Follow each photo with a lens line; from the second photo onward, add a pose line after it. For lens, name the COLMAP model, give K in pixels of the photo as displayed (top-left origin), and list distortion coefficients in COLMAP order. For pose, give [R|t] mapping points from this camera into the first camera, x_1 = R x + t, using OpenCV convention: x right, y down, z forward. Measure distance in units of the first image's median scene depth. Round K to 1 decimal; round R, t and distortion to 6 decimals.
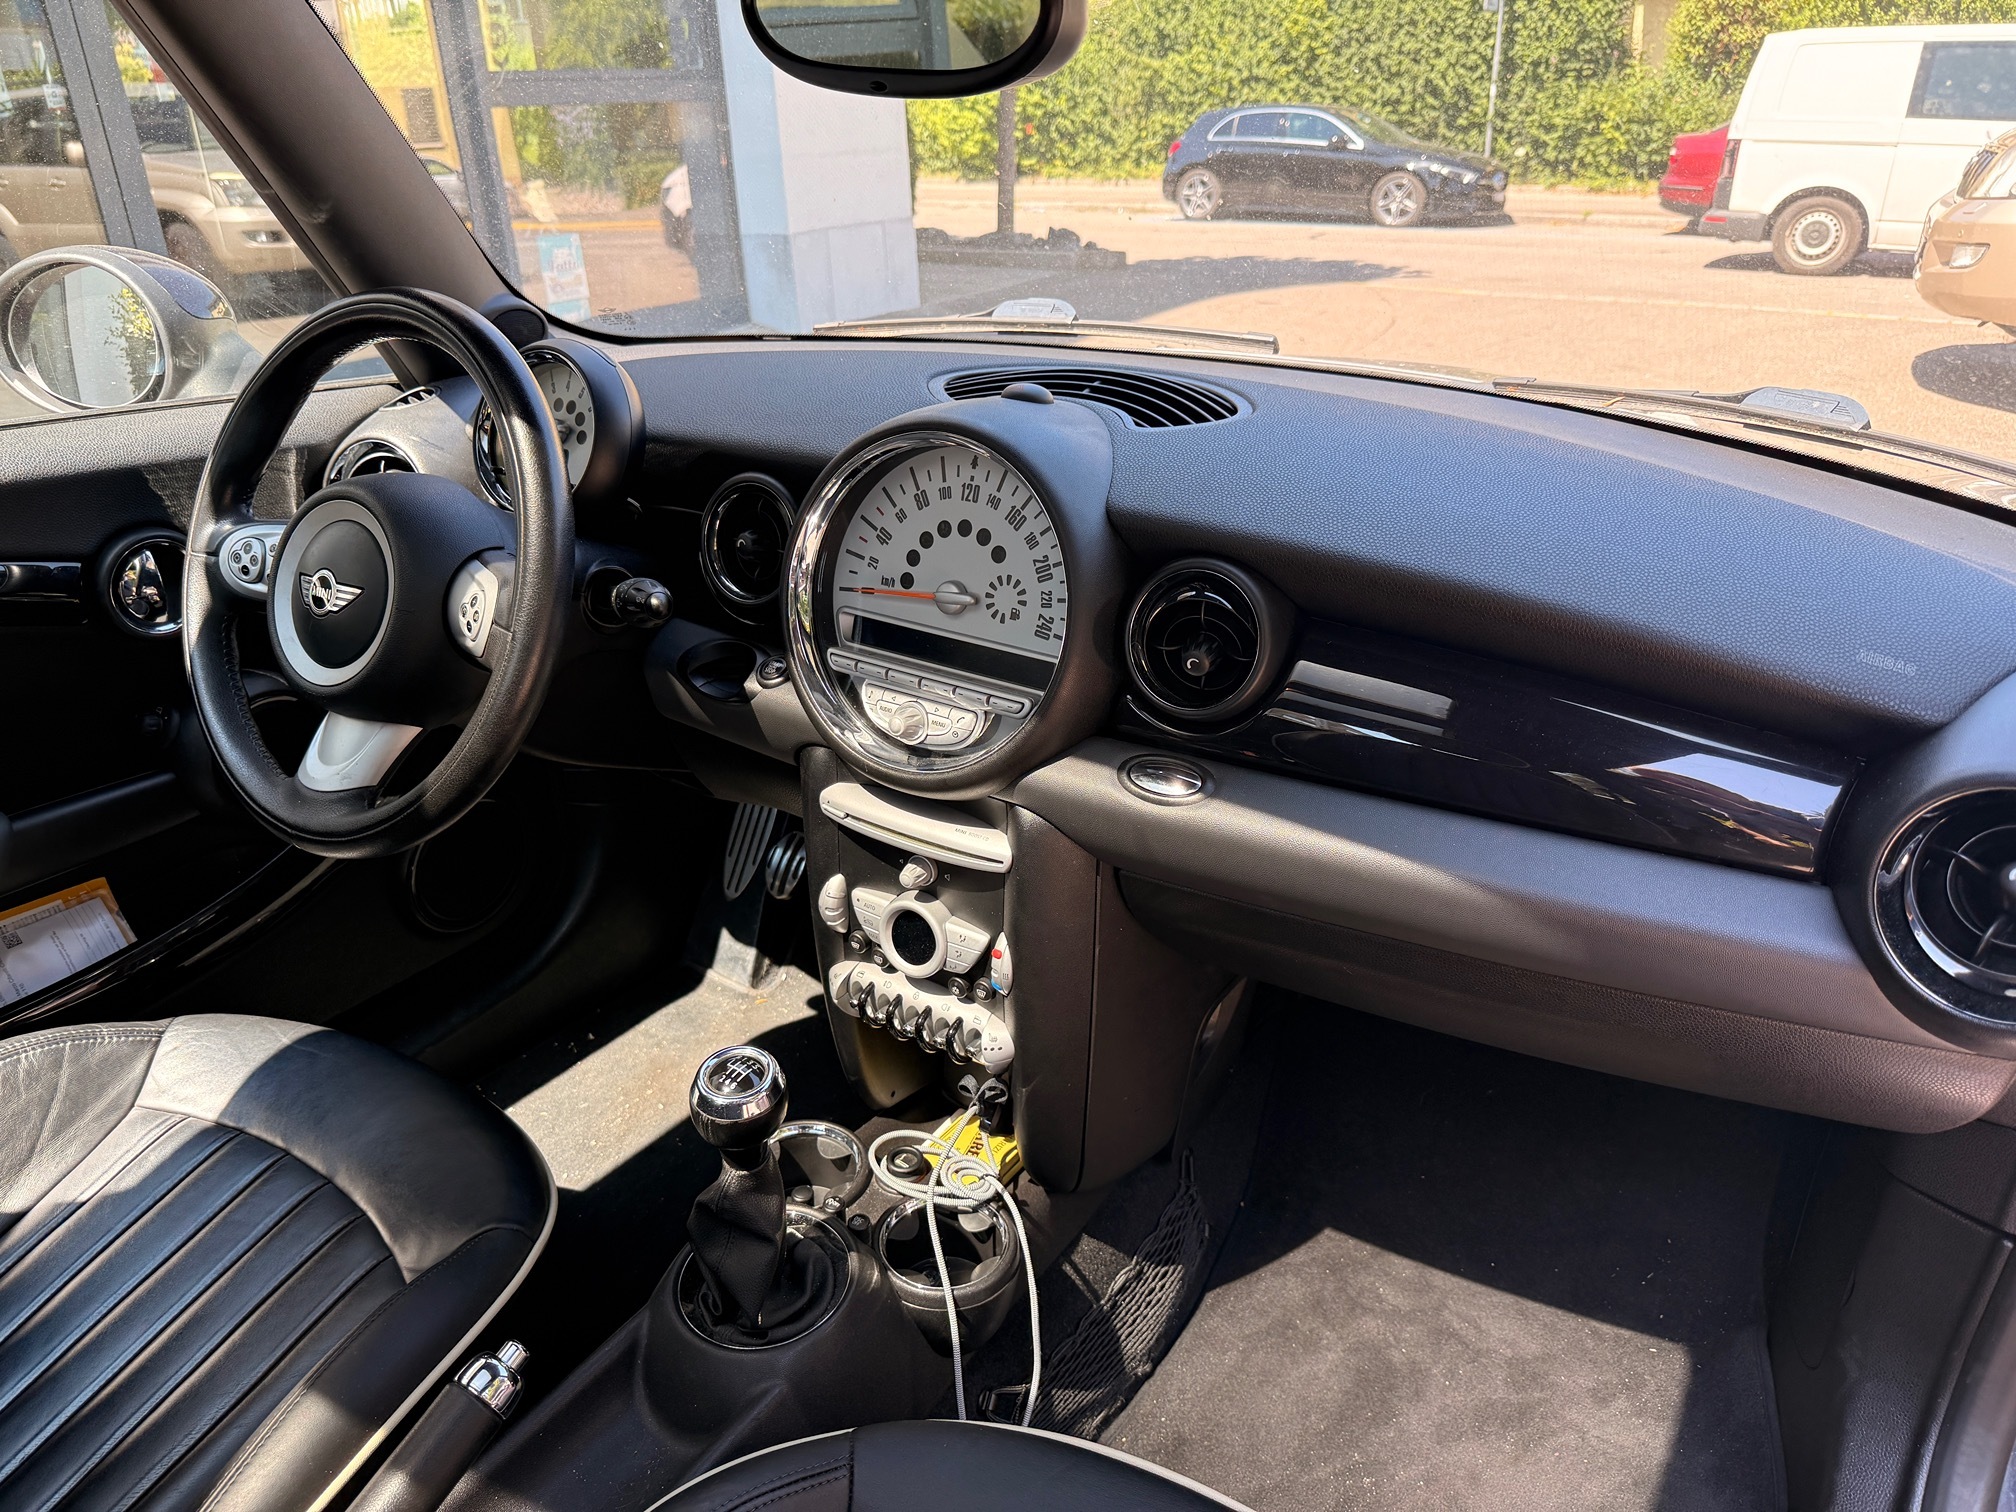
lens RADIAL K [[1456.6, 0, 1022.5], [0, 1456.6, 738.3], [0, 0, 1]] dist [0.043001, -0.055319]
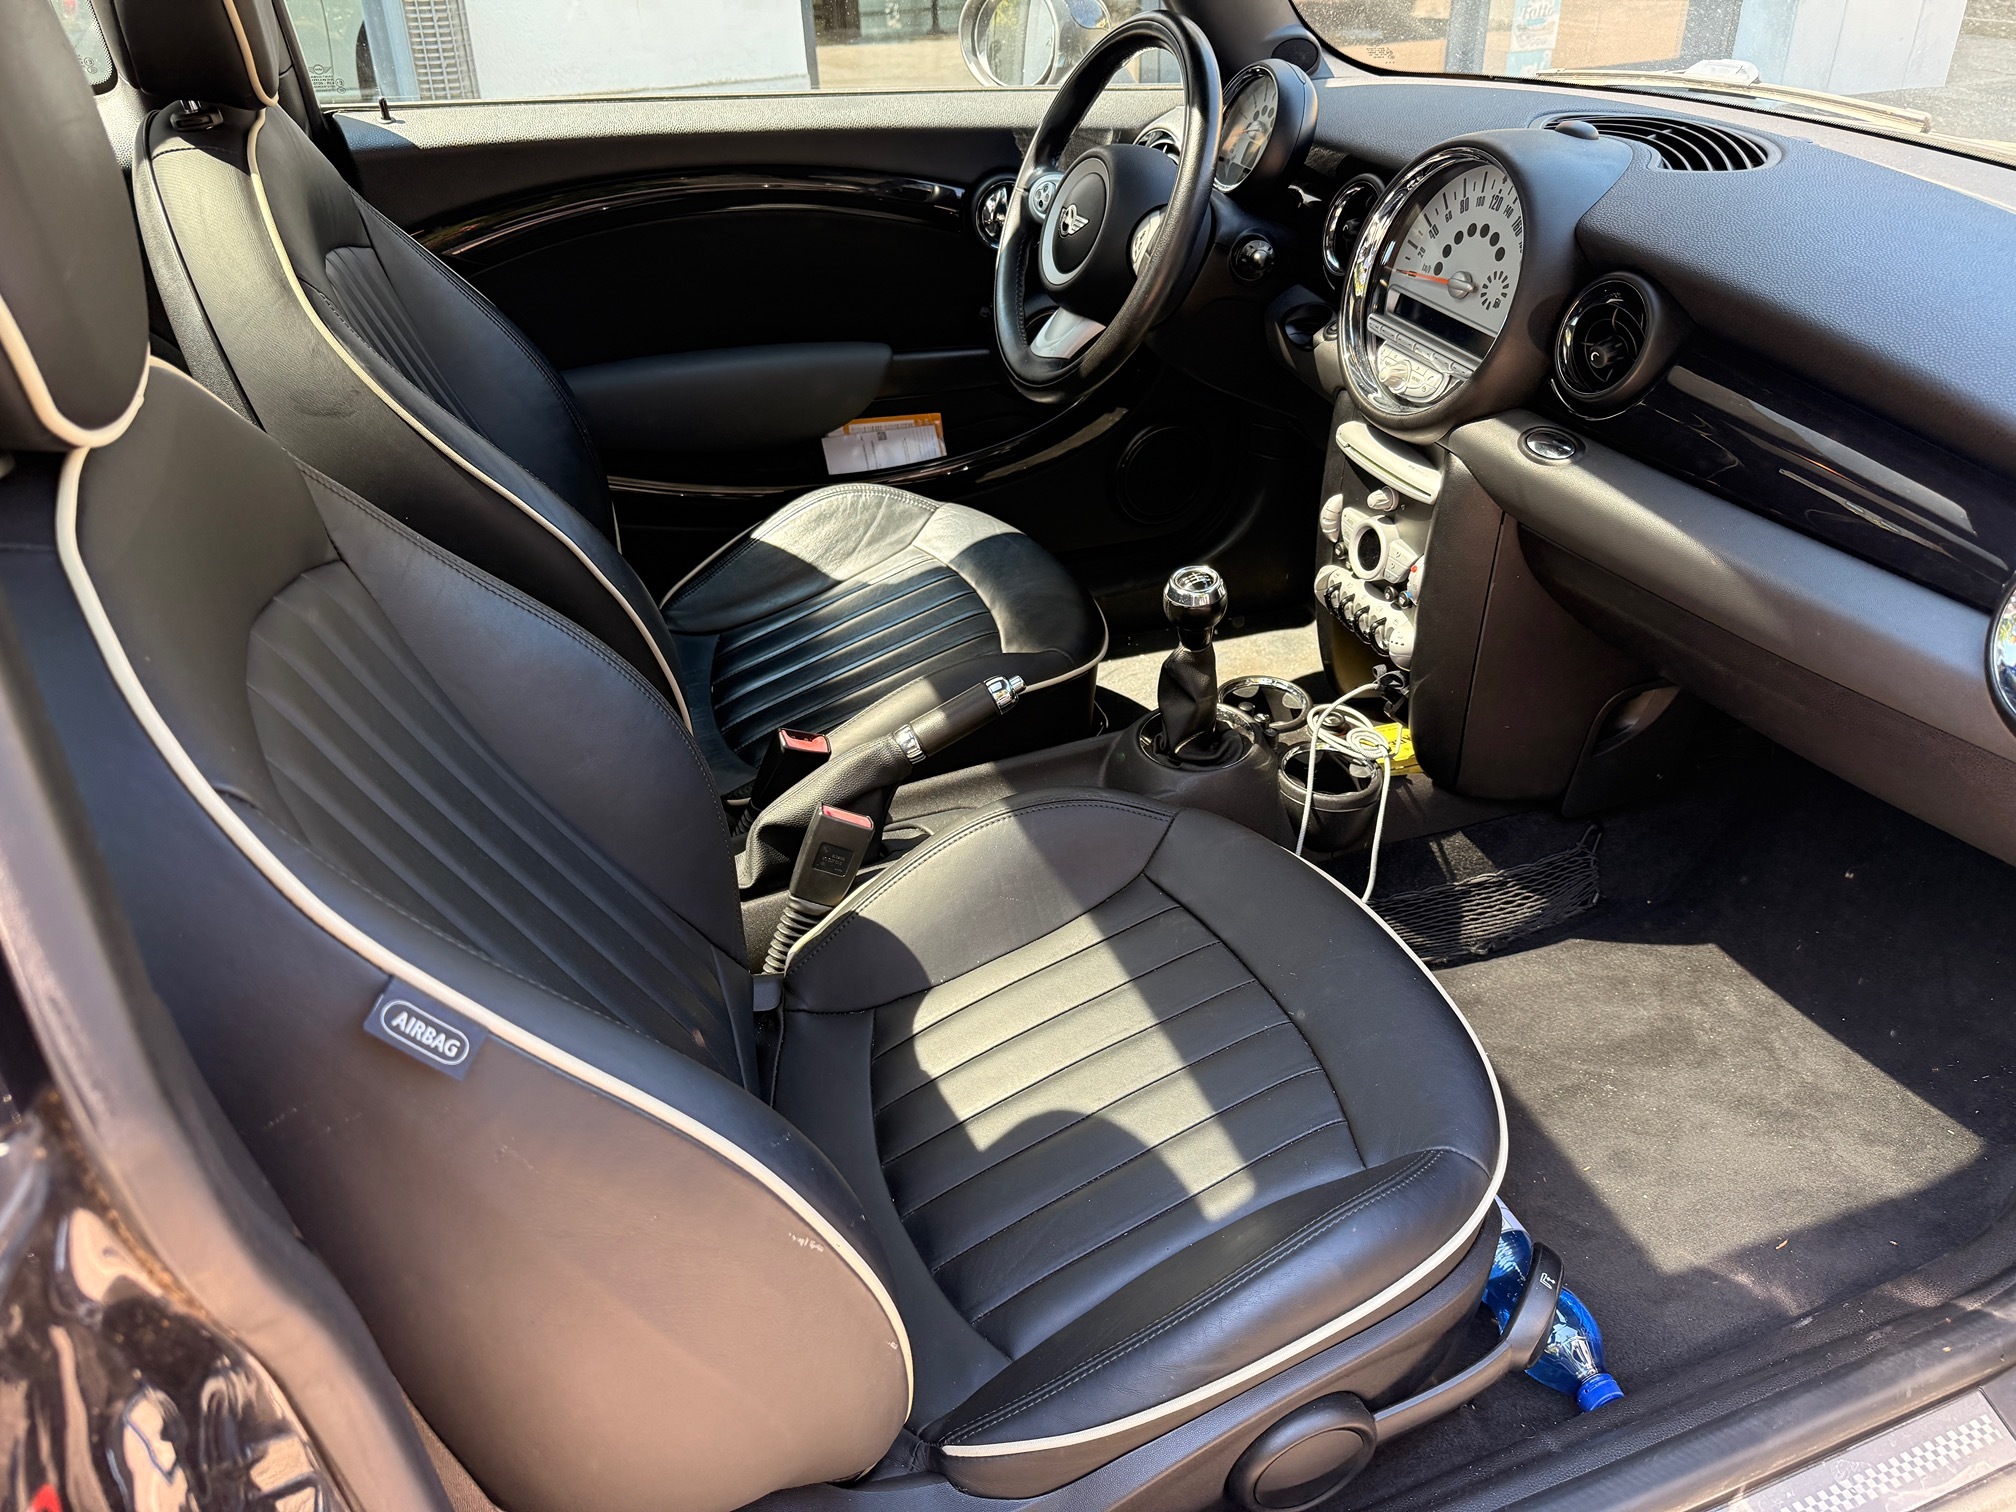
lens RADIAL K [[1456.6, 0, 1013.6], [0, 1456.6, 773.1], [0, 0, 1]] dist [0.043001, -0.055319]
pose [[0.801219, 0.323891, -0.503133, 0.405722], [-0.235898, 0.943714, 0.231855, 0.098360], [0.549910, -0.067079, 0.832526, -0.312954]]
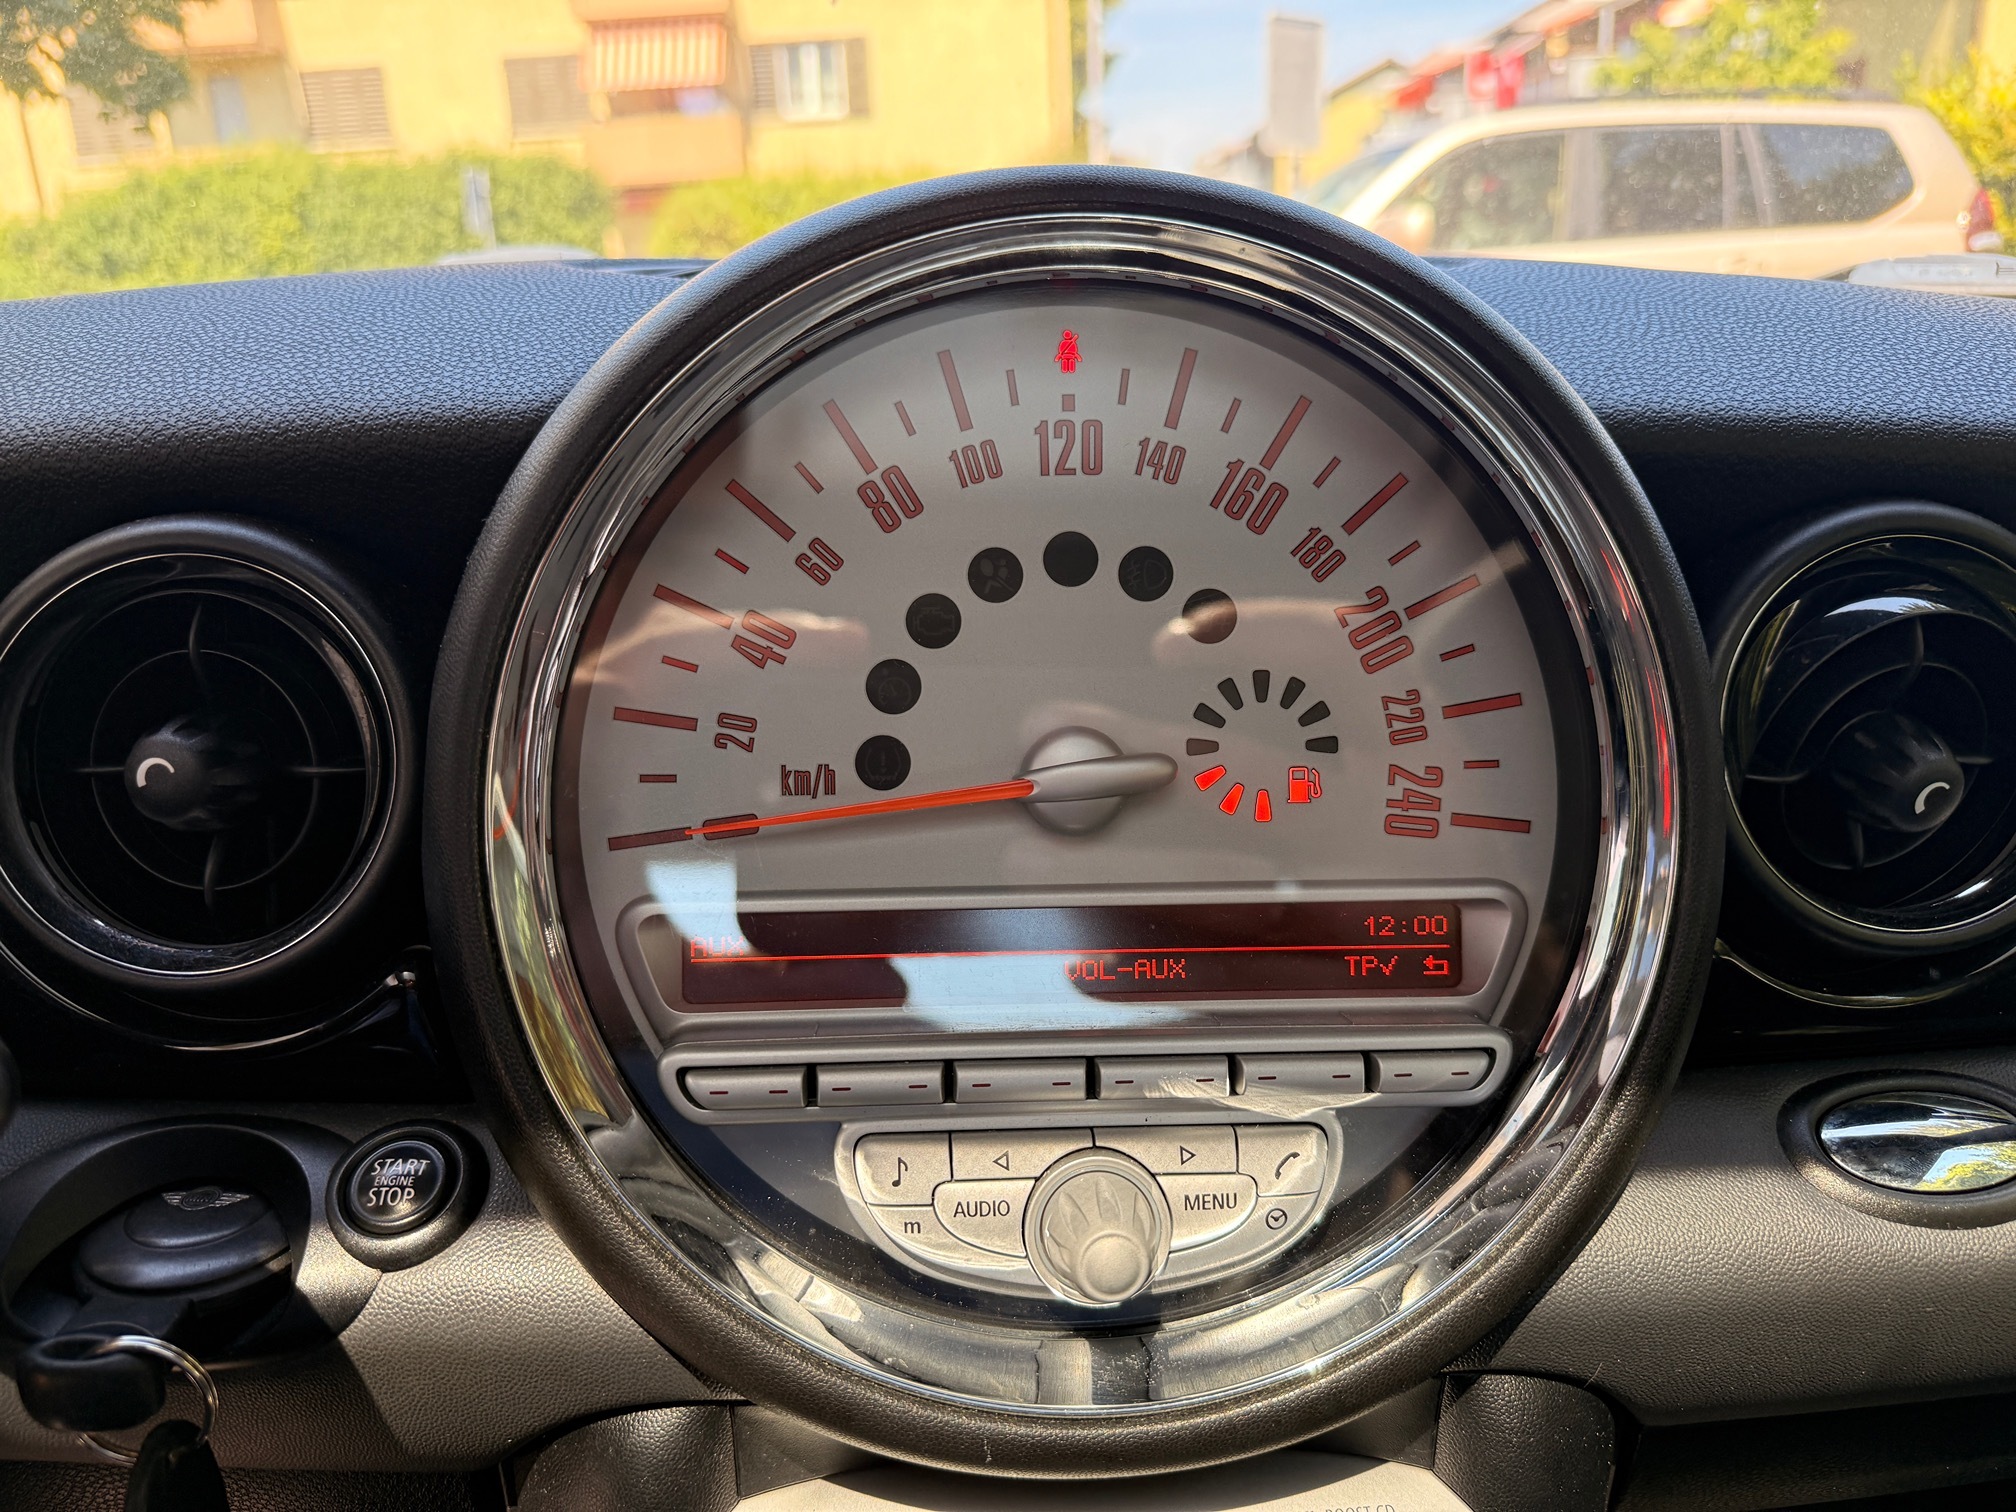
lens RADIAL K [[1456.6, 0, 977.6], [0, 1456.6, 751.2], [0, 0, 1]] dist [0.043001, -0.055319]
pose [[0.824389, -0.182679, 0.535734, -0.218669], [0.251570, 0.966119, -0.057682, -0.085215], [-0.507046, 0.182327, 0.842414, 0.707559]]
